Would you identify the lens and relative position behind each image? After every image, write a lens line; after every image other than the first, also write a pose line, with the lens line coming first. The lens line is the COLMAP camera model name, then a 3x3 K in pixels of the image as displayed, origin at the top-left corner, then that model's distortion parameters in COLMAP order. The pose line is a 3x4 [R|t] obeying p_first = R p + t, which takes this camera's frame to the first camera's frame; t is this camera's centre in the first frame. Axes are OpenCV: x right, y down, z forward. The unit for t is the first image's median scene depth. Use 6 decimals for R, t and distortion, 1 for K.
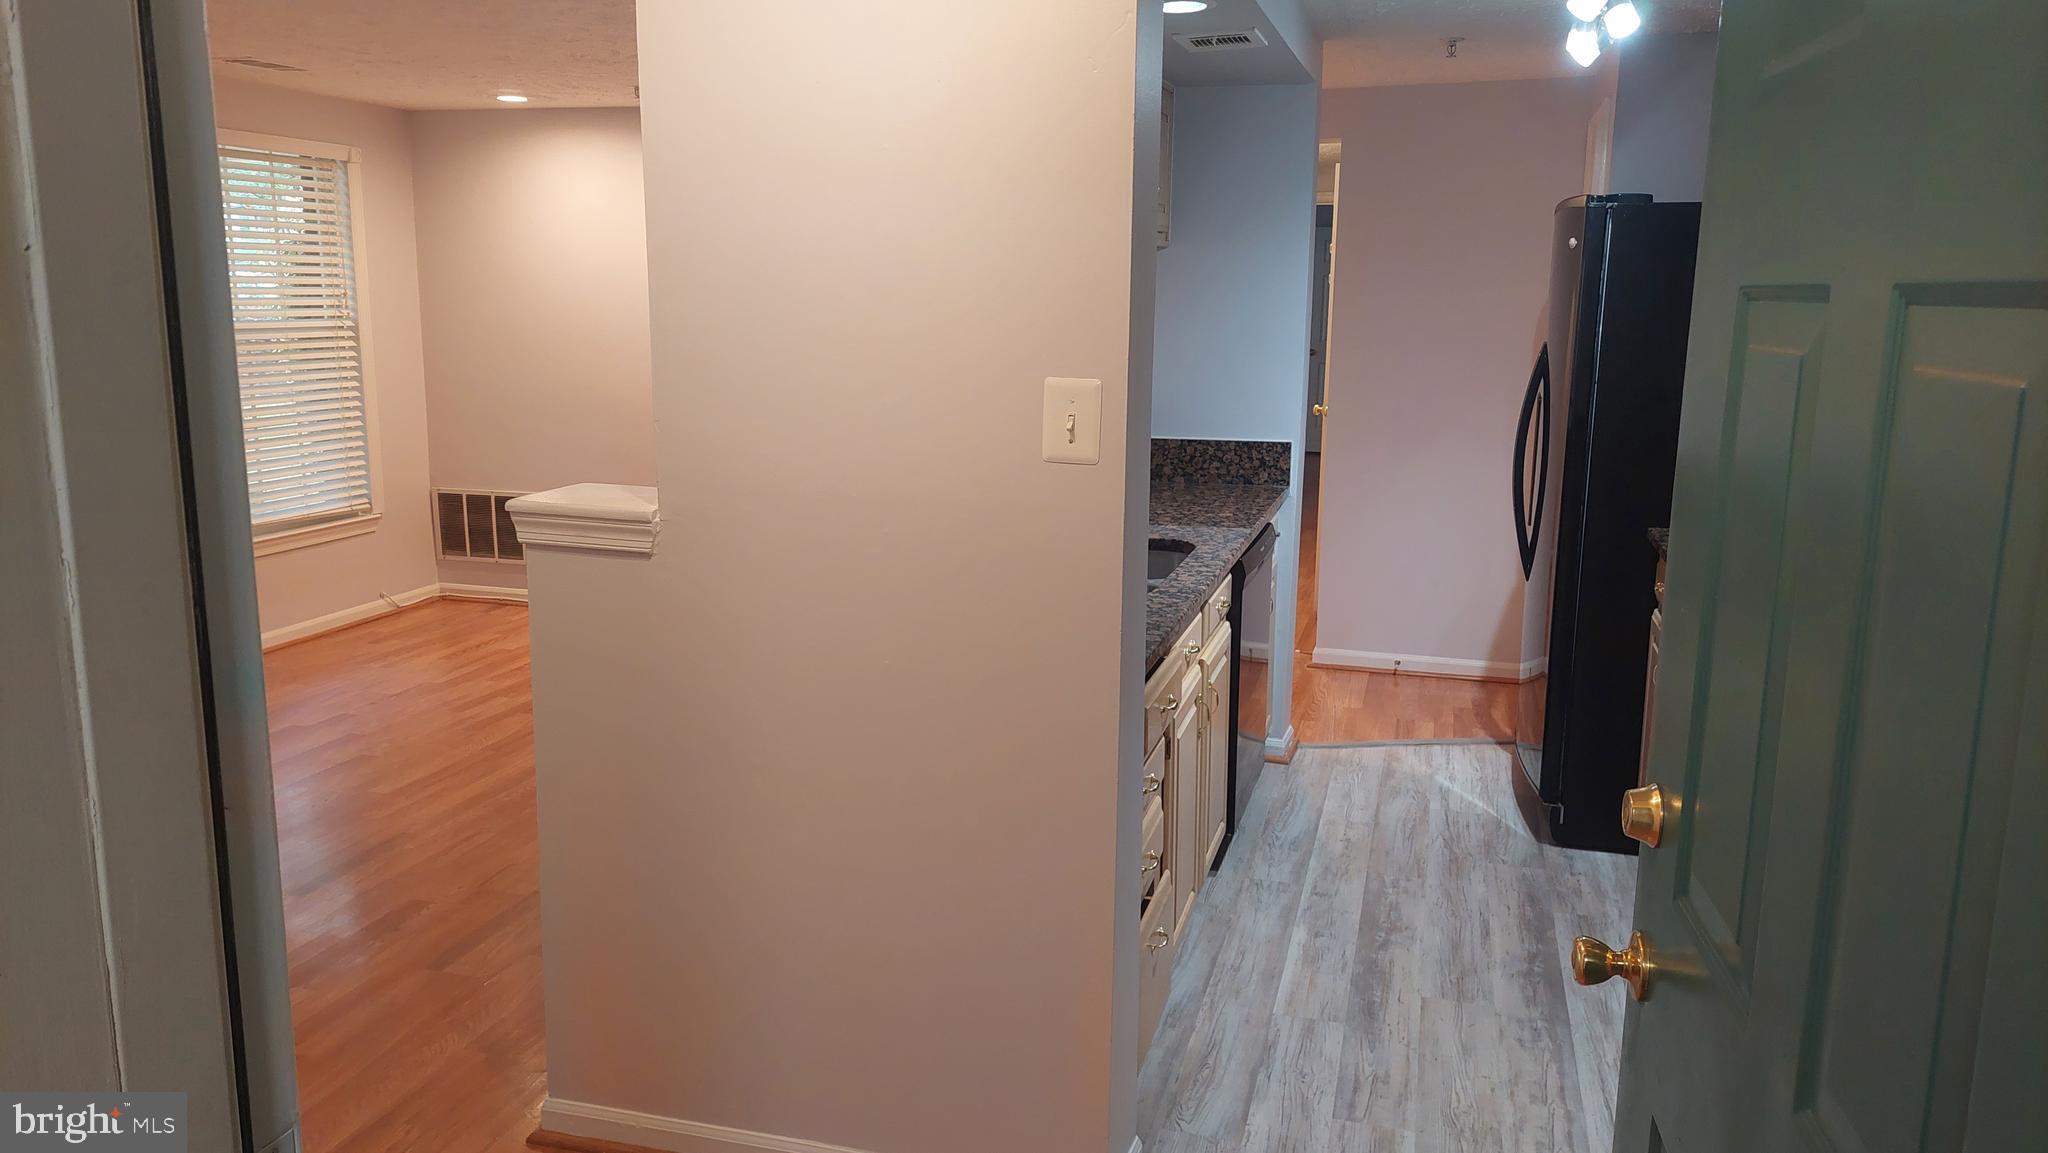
lens RADIAL K [[1459.8, 0, 1004.8], [0, 1459.8, 567.9], [0, 0, 1]] dist [0.084393, -0.098921]
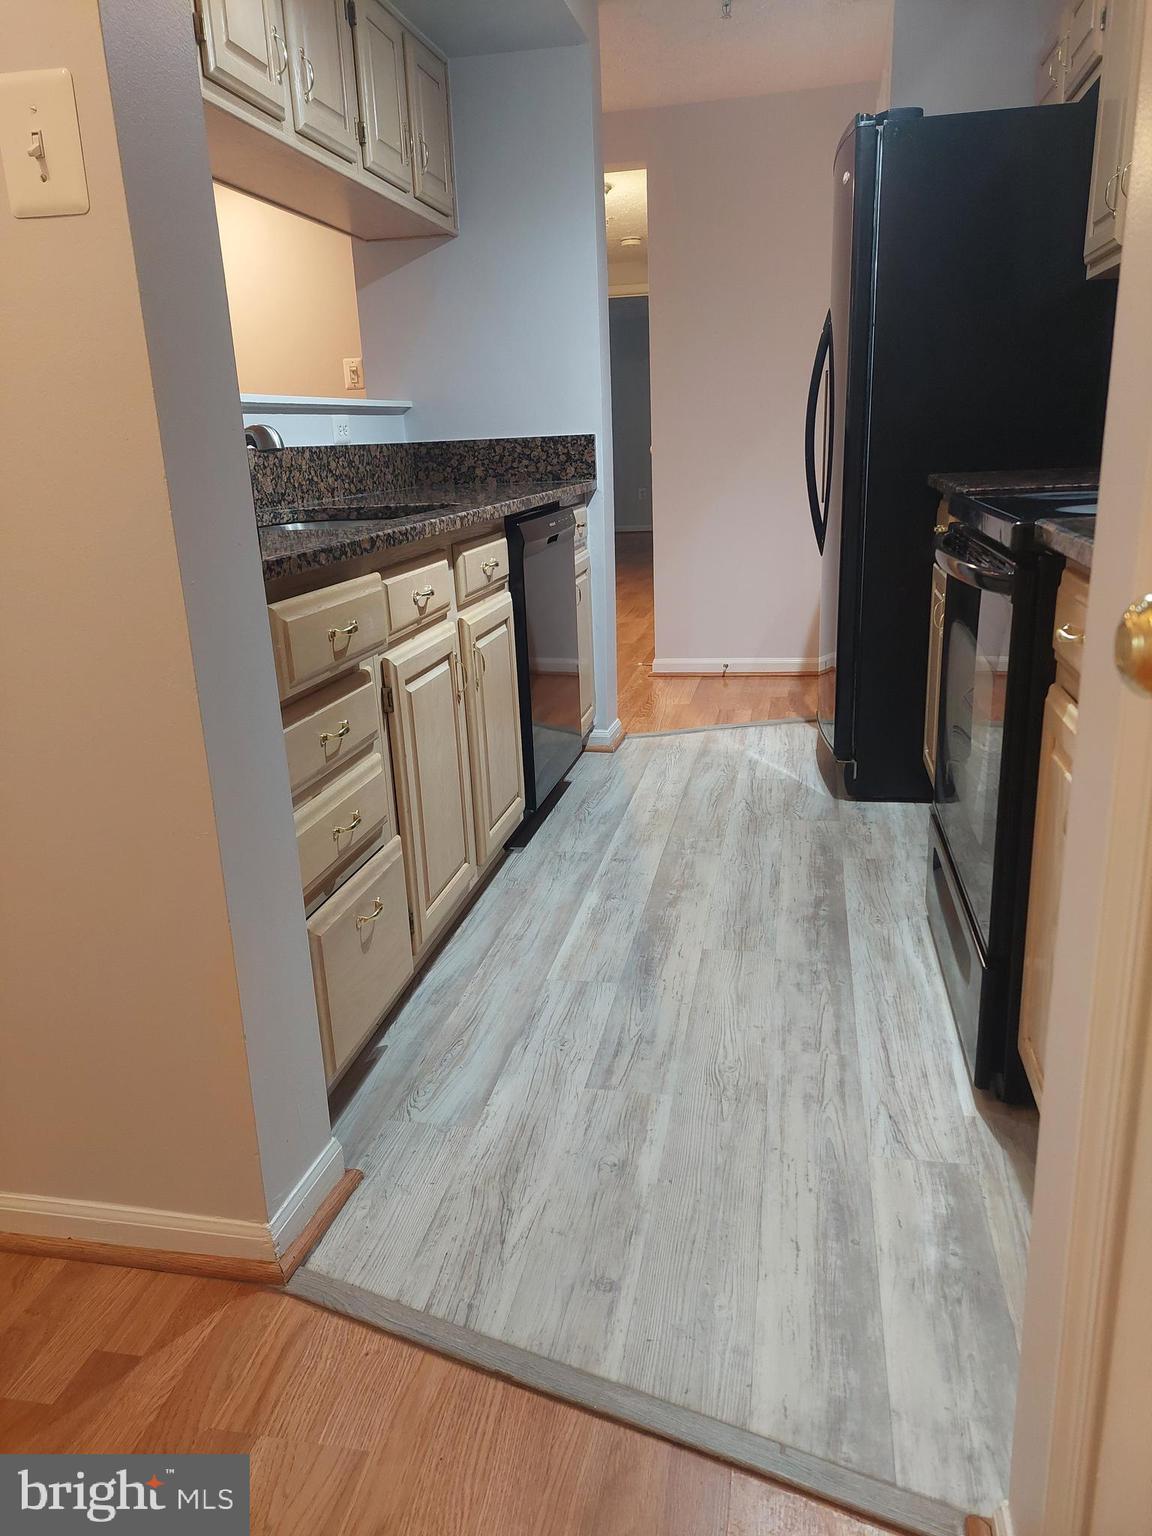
lens RADIAL K [[1100.7, 0, 570.0], [0, 1100.7, 777.2], [0, 0, 1]] dist [0.076379, -0.092446]
pose [[0.995042, -0.068578, 0.072038, 0.120358], [0.060842, 0.992653, 0.104588, 0.078125], [-0.078681, -0.099686, 0.991903, 0.241176]]
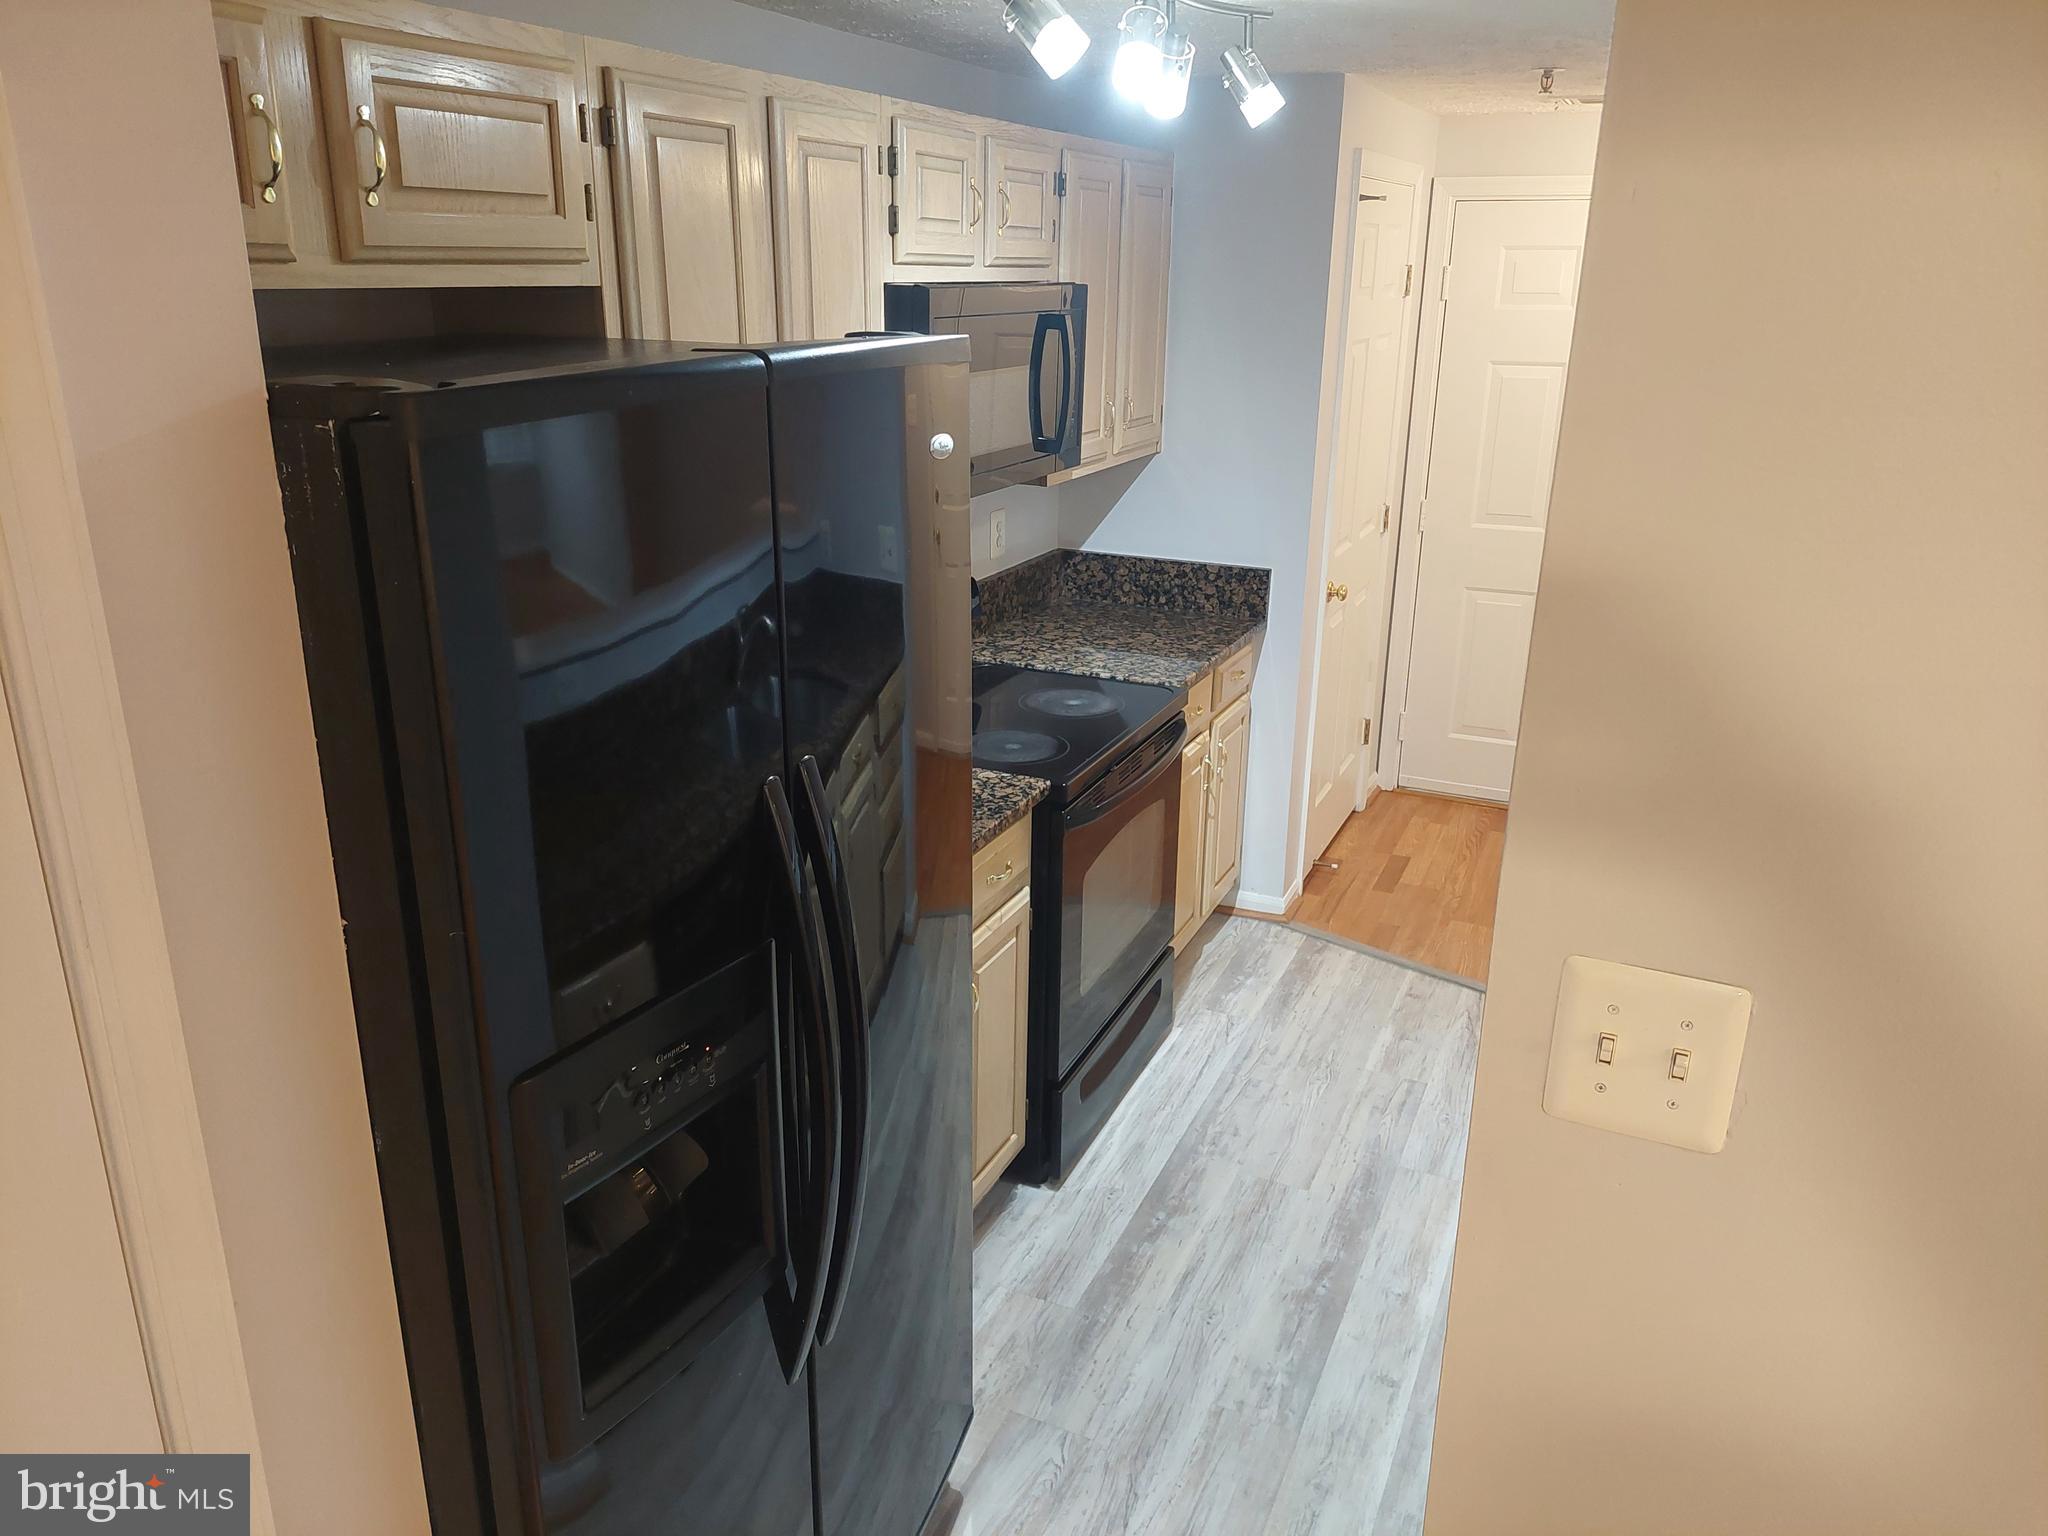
lens RADIAL K [[1467.6, 0, 1014.4], [0, 1467.6, 746.4], [0, 0, 1]] dist [0.076379, -0.092446]
pose [[-0.990227, -0.056486, 0.127516, 0.289034], [0.012768, 0.873752, 0.486204, -0.338946], [-0.138881, 0.483080, -0.864491, 1.358977]]
